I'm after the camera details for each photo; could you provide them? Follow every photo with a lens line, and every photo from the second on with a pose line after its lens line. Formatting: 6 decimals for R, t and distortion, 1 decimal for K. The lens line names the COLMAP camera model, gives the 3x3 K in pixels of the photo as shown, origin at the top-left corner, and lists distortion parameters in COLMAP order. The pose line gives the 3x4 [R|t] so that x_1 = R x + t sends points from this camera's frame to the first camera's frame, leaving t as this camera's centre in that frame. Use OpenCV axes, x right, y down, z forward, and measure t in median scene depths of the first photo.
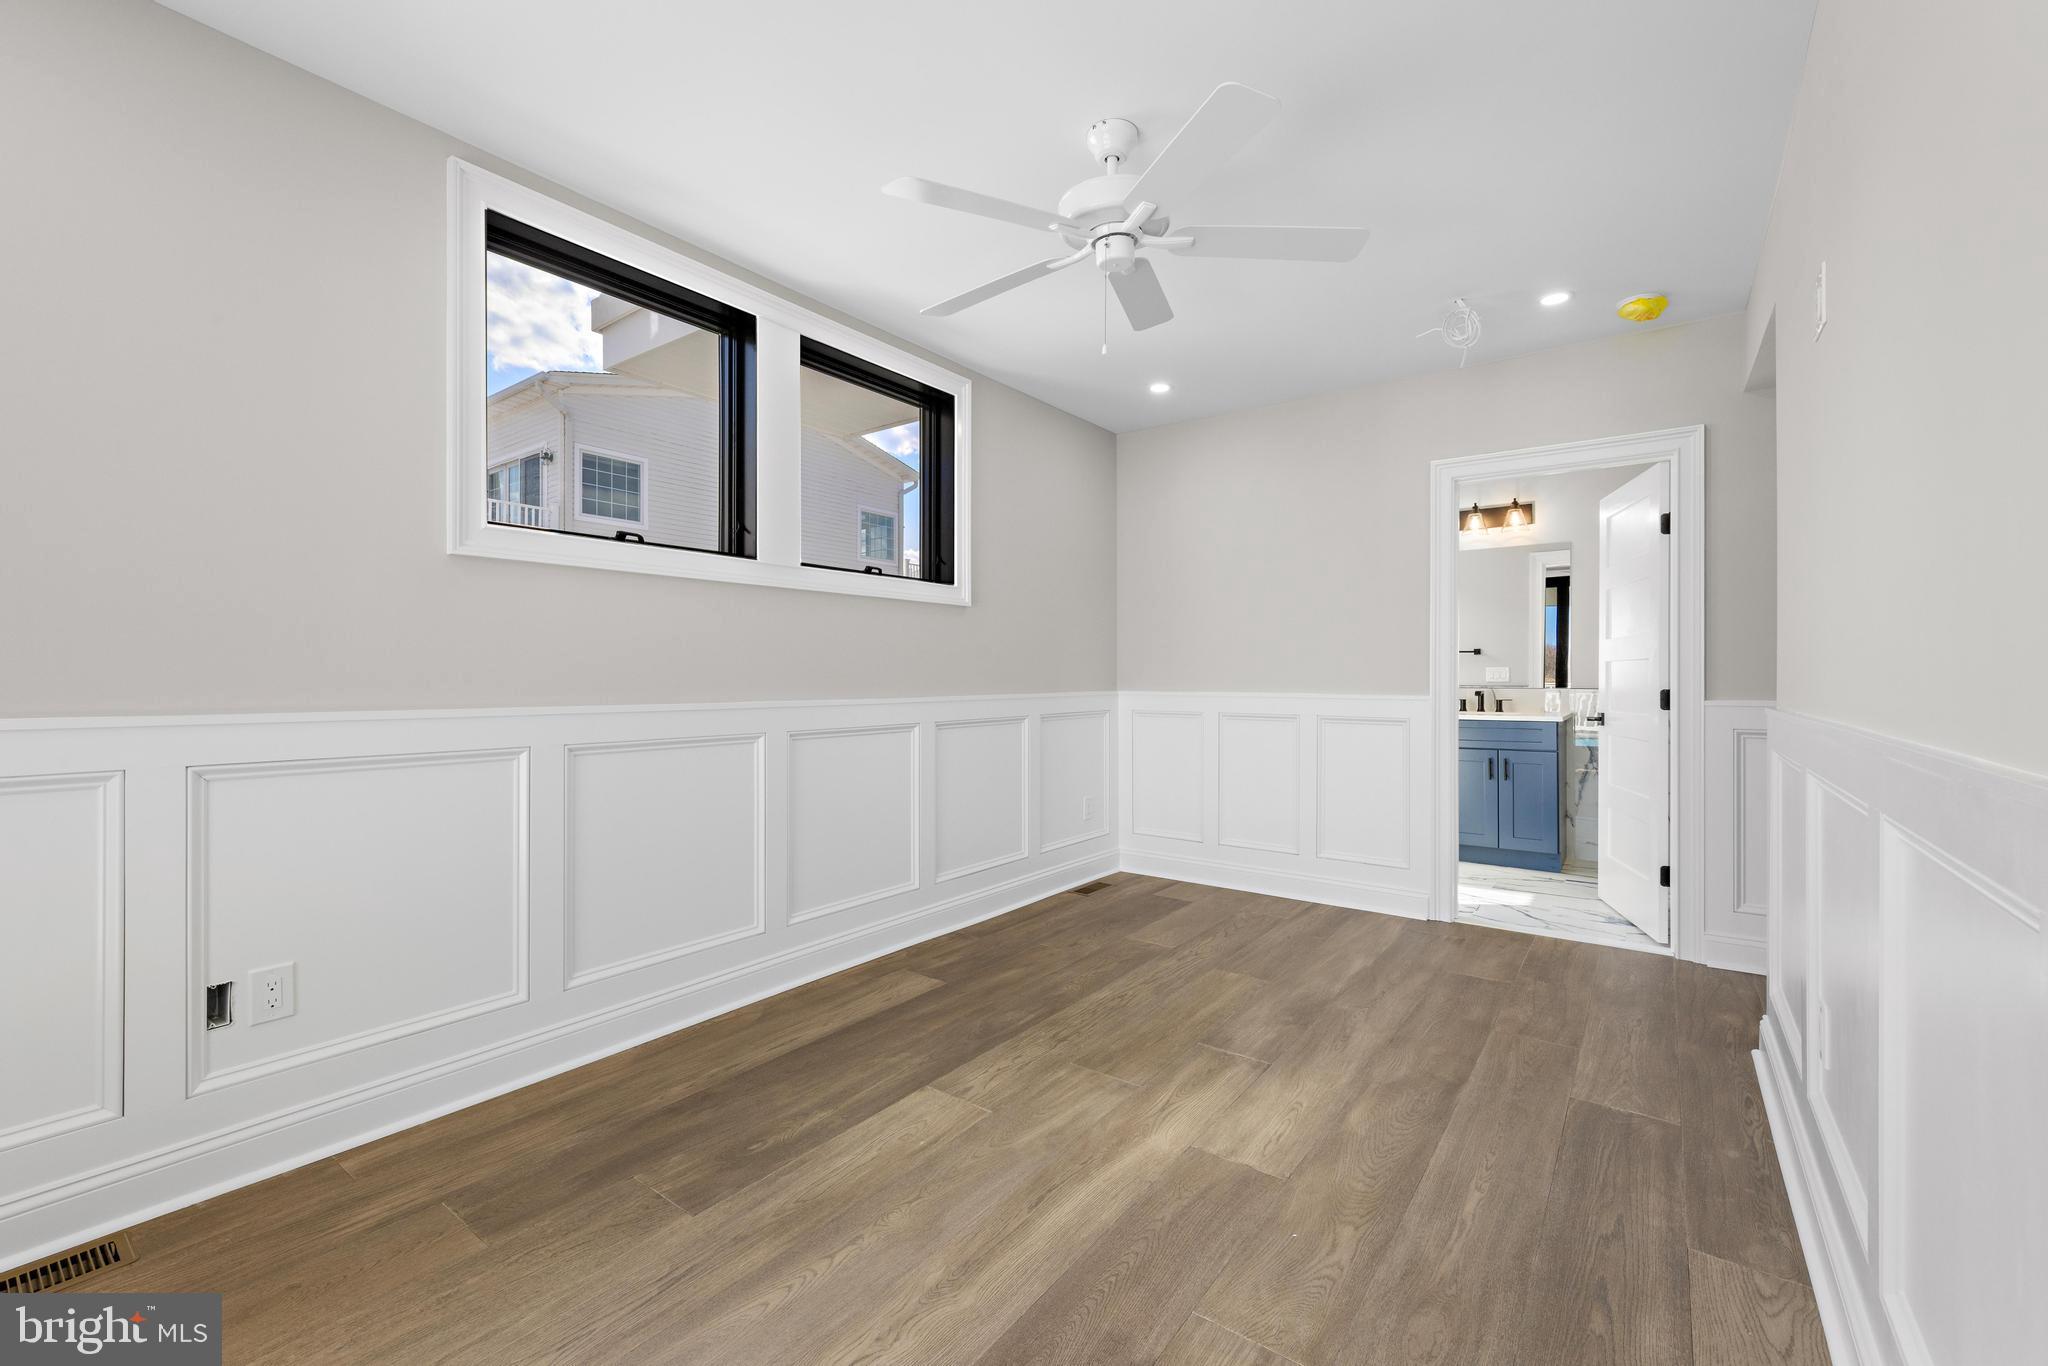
lens RADIAL K [[870.0, 0, 1026.2], [0, 870.0, 675.4], [0, 0, 1]] dist [0.009553, -0.000308]
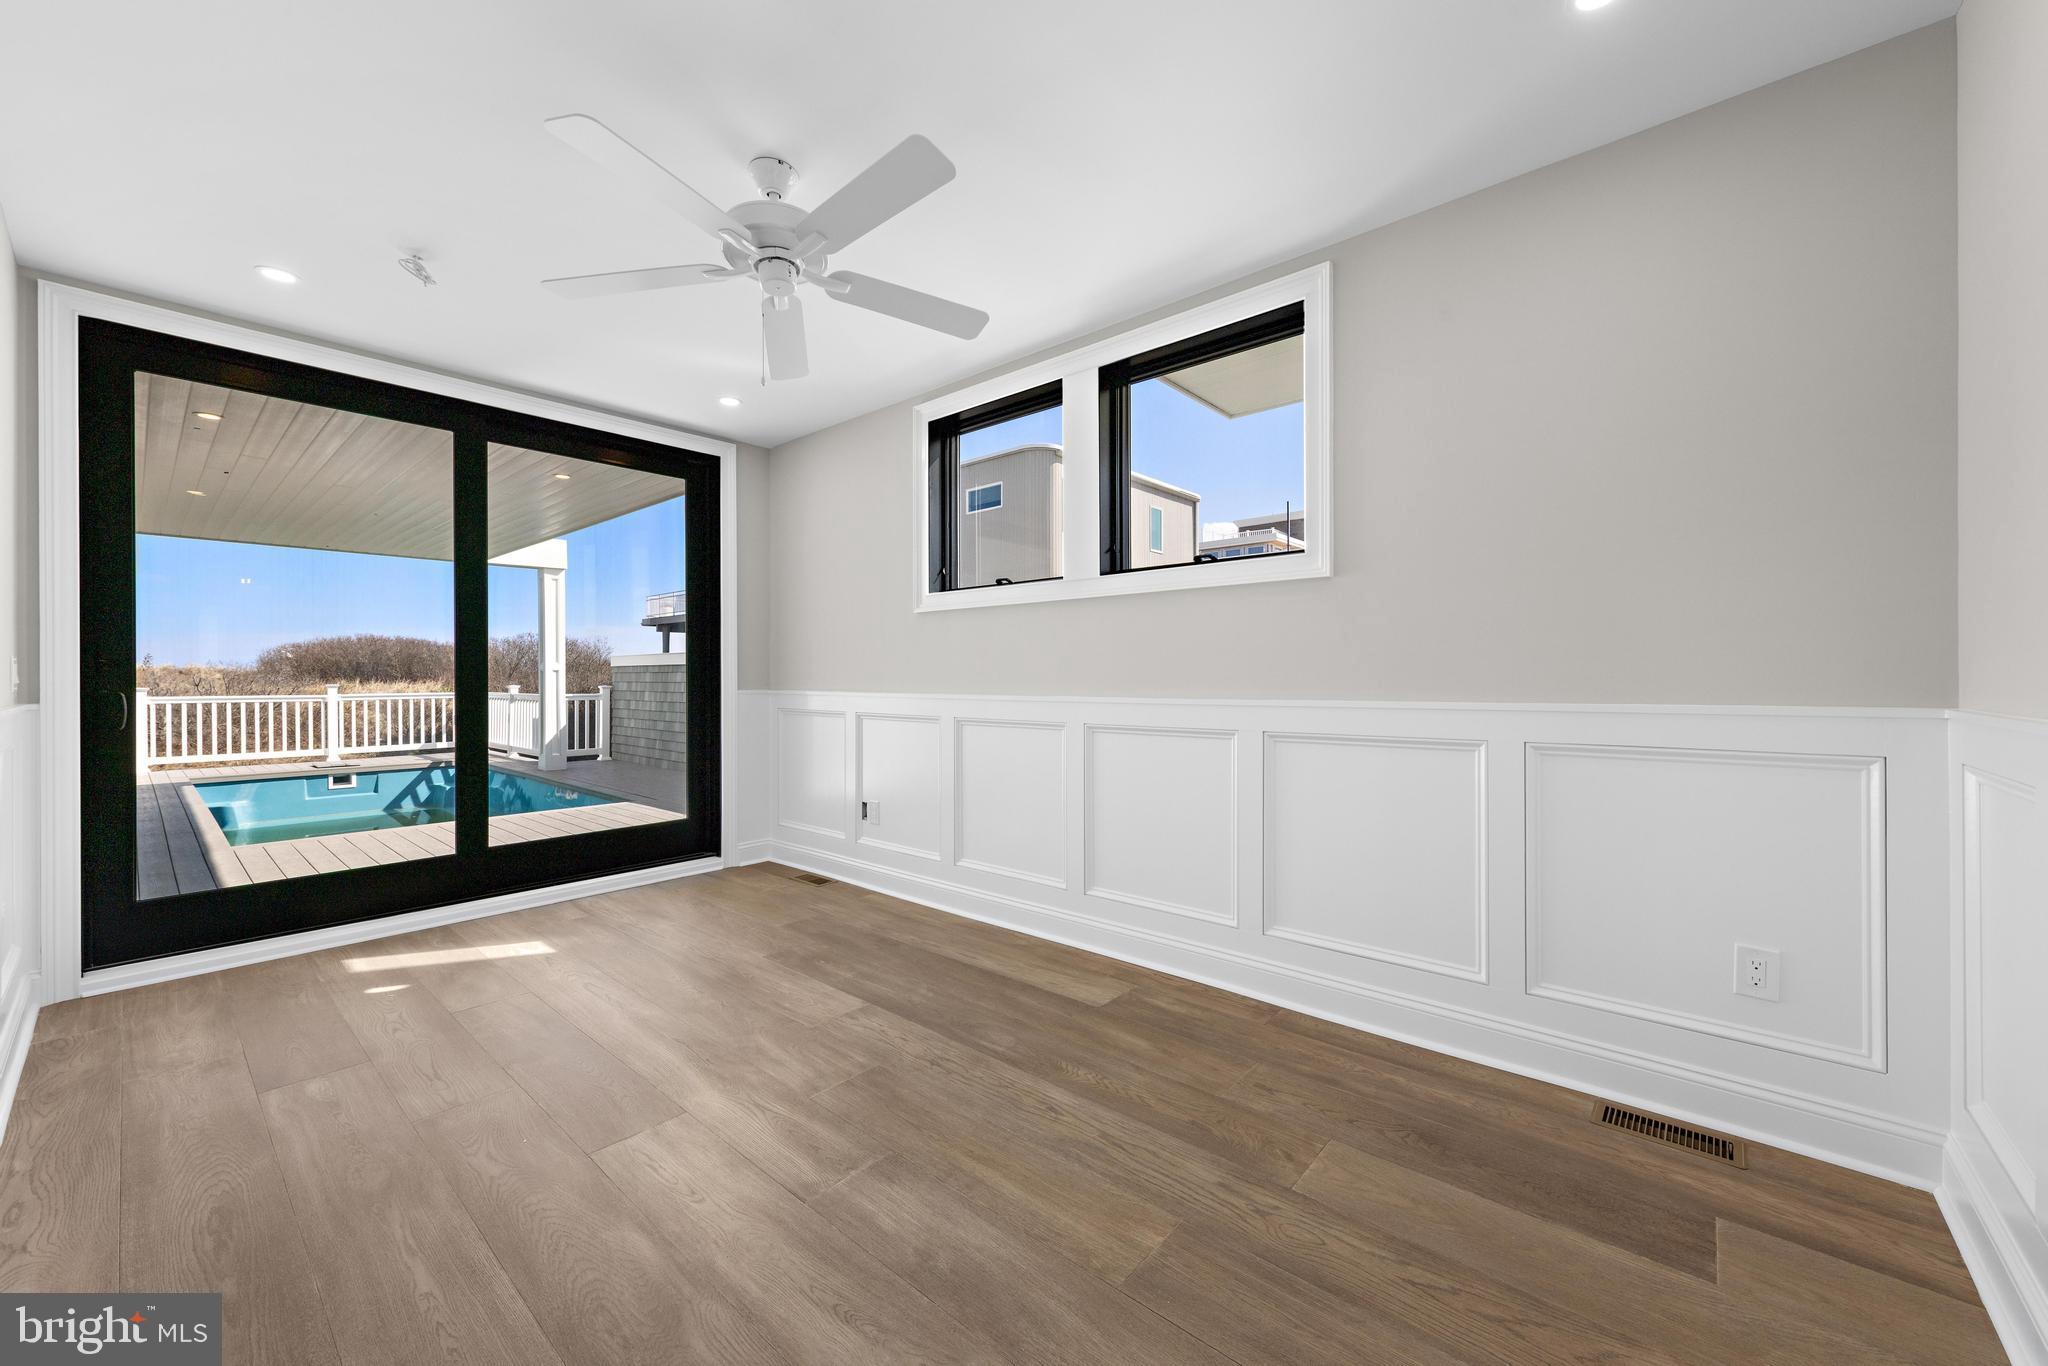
lens RADIAL K [[778.5, 0, 1026.8], [0, 778.5, 687.1], [0, 0, 1]] dist [0.009580, -0.000134]
pose [[-0.091024, 0.013430, -0.995758, 0.880599], [0.009400, 0.999876, 0.012626, 0.002979], [0.995804, -0.008210, -0.091139, 1.200899]]
